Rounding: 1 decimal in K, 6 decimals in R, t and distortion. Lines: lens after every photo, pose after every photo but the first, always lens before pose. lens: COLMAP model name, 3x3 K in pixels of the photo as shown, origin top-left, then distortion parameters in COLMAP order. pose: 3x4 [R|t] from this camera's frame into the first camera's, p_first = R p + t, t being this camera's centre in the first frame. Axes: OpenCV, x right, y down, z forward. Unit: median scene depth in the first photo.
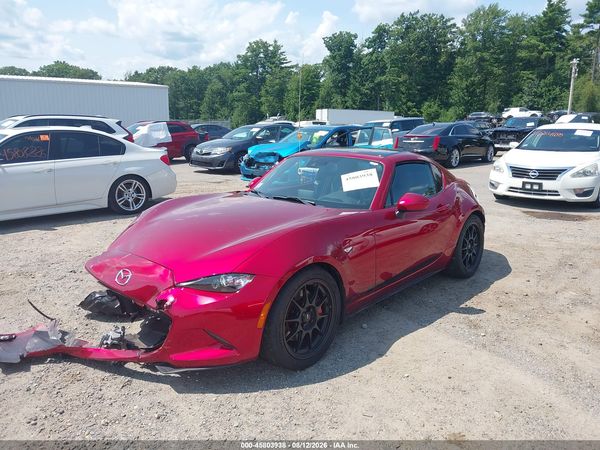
lens RADIAL K [[473.8, 0, 299.5], [0, 473.8, 221.4], [0, 0, 1]] dist [0.014115, -0.012022]
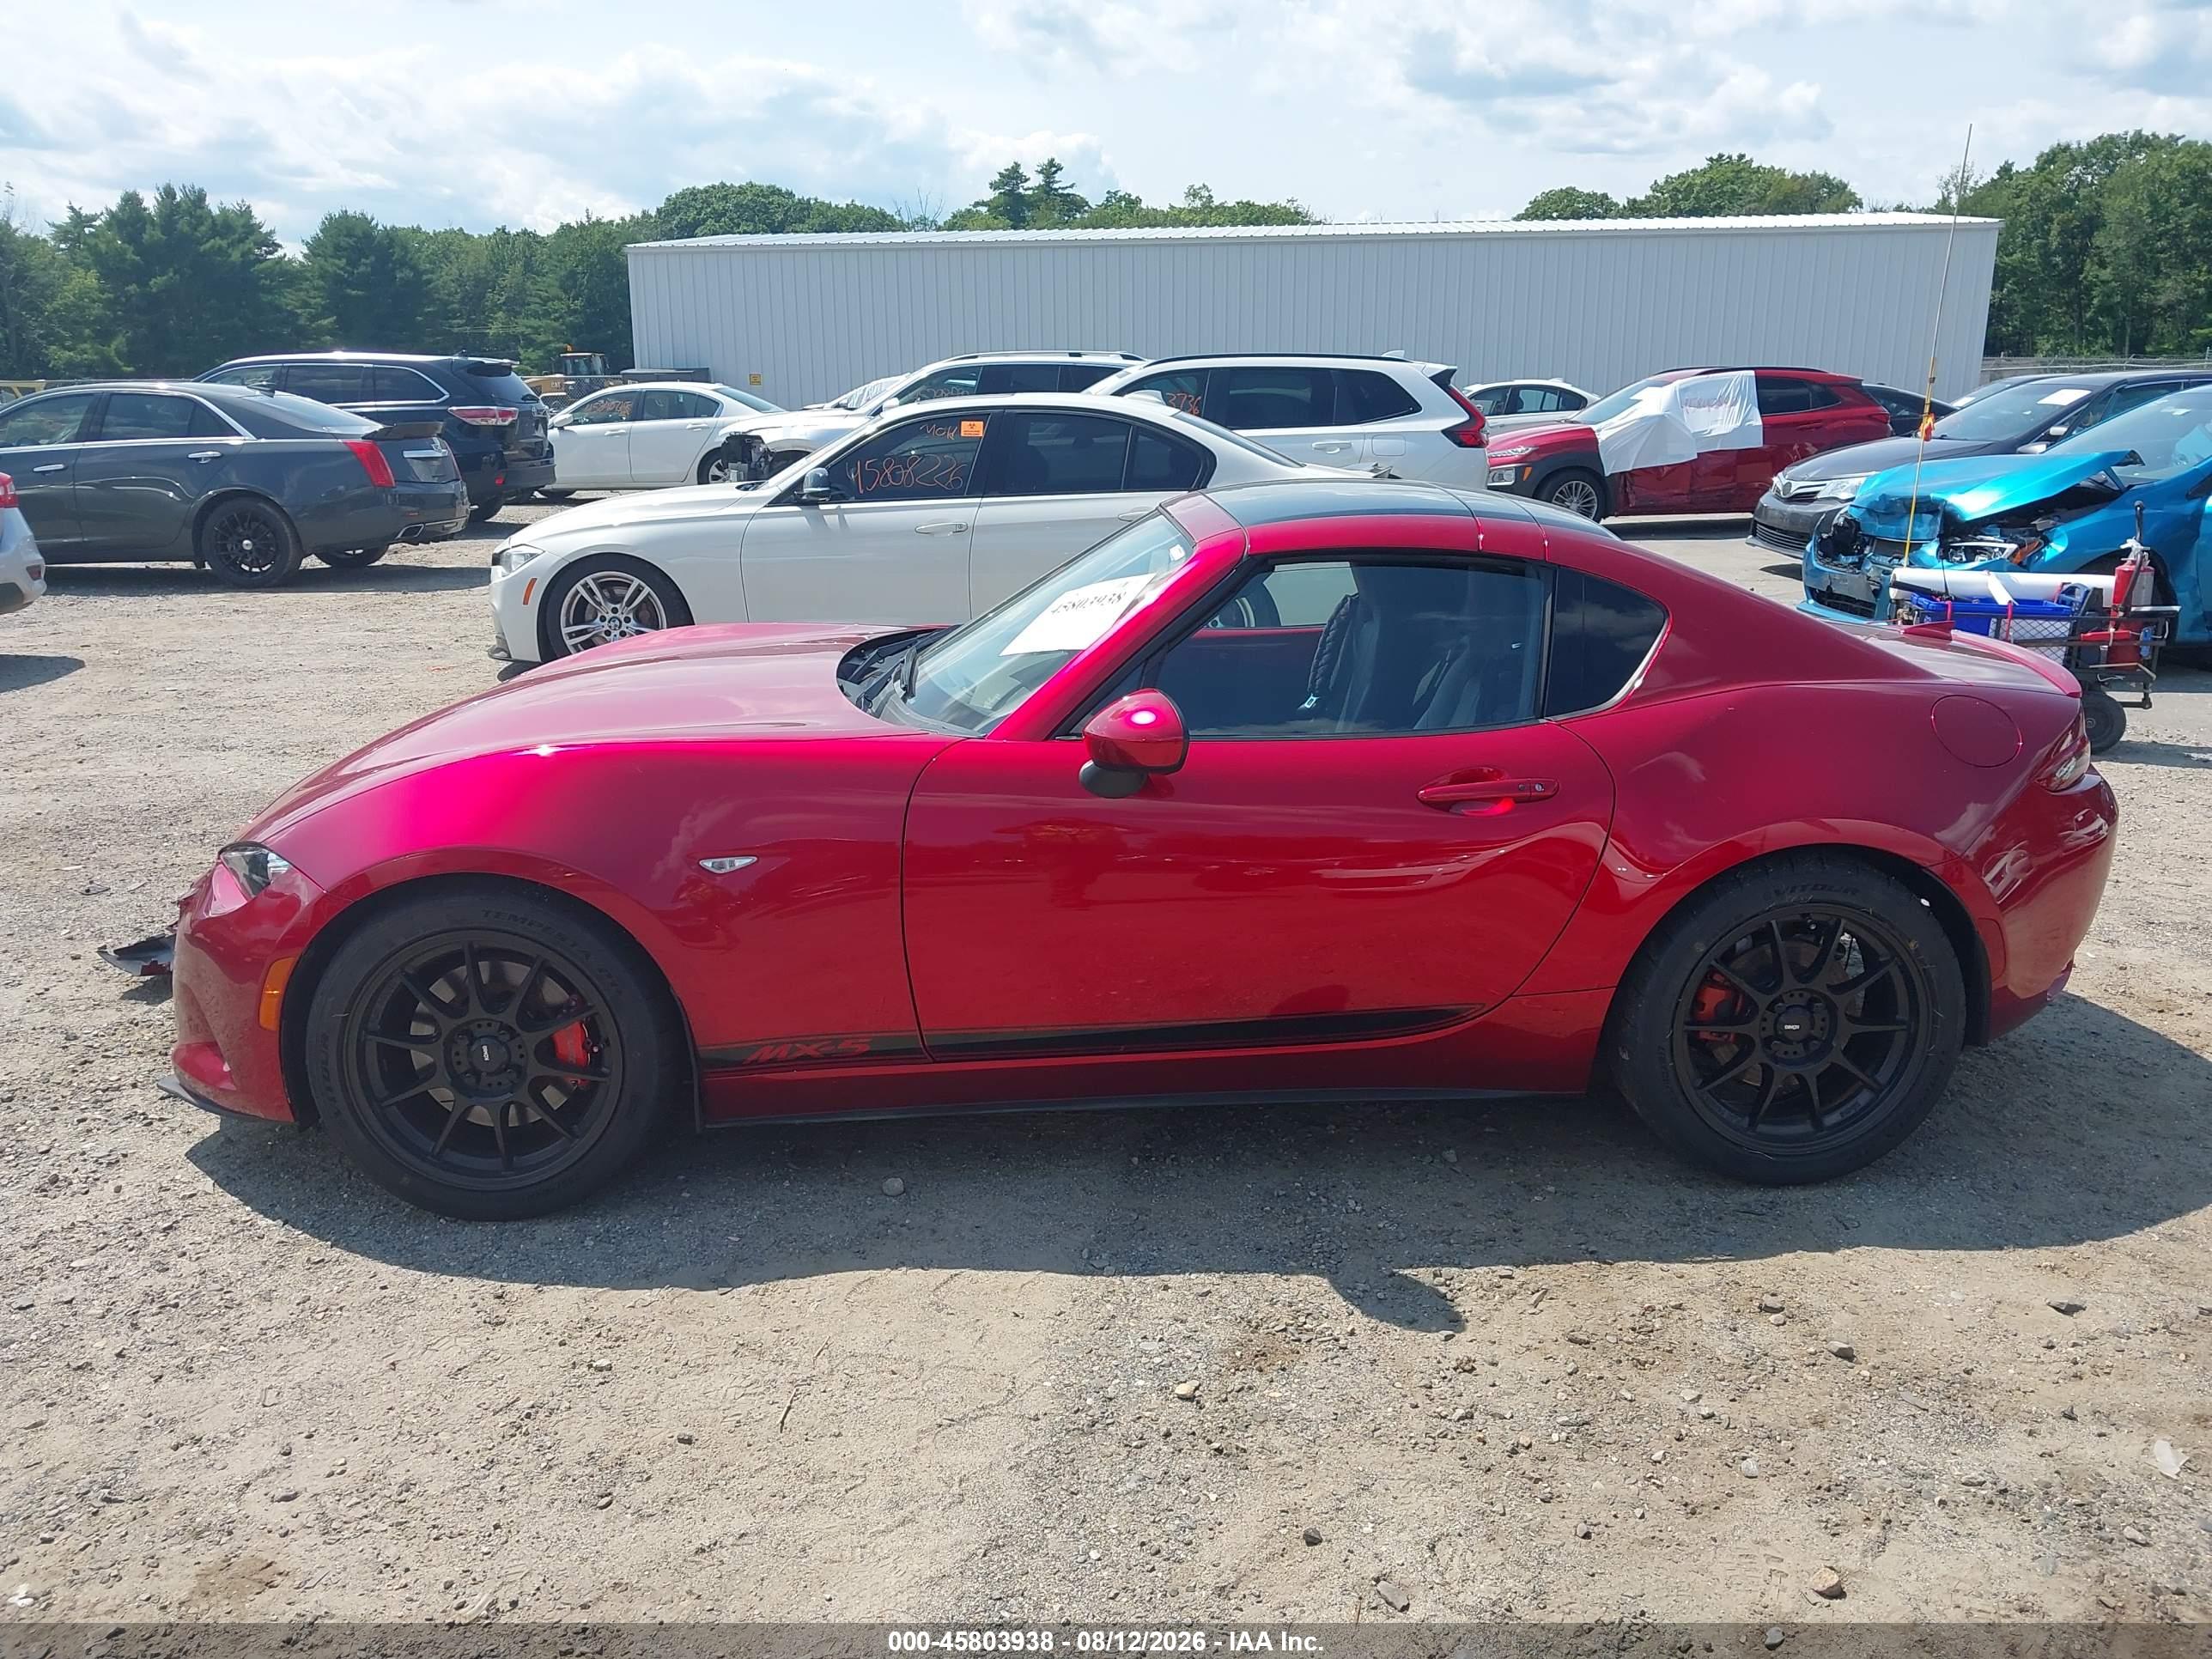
lens RADIAL K [[1746.8, 0, 1114.2], [0, 1746.8, 830.7], [0, 0, 1]] dist [0.014115, -0.012022]
pose [[0.707130, 0.164528, -0.687676, 0.370396], [-0.129690, 0.986232, 0.102600, -0.034828], [0.695088, 0.016633, 0.718732, 0.182508]]
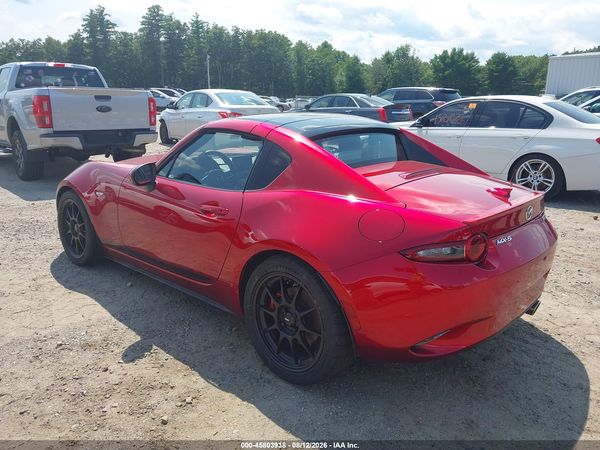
lens RADIAL K [[473.8, 0, 301.0], [0, 473.8, 226.8], [0, 0, 1]] dist [0.014115, -0.012022]
pose [[-0.011402, 0.254769, -0.966935, 0.472859], [-0.210384, 0.944741, 0.251402, -0.096276], [0.977552, 0.206294, 0.042827, 0.572106]]
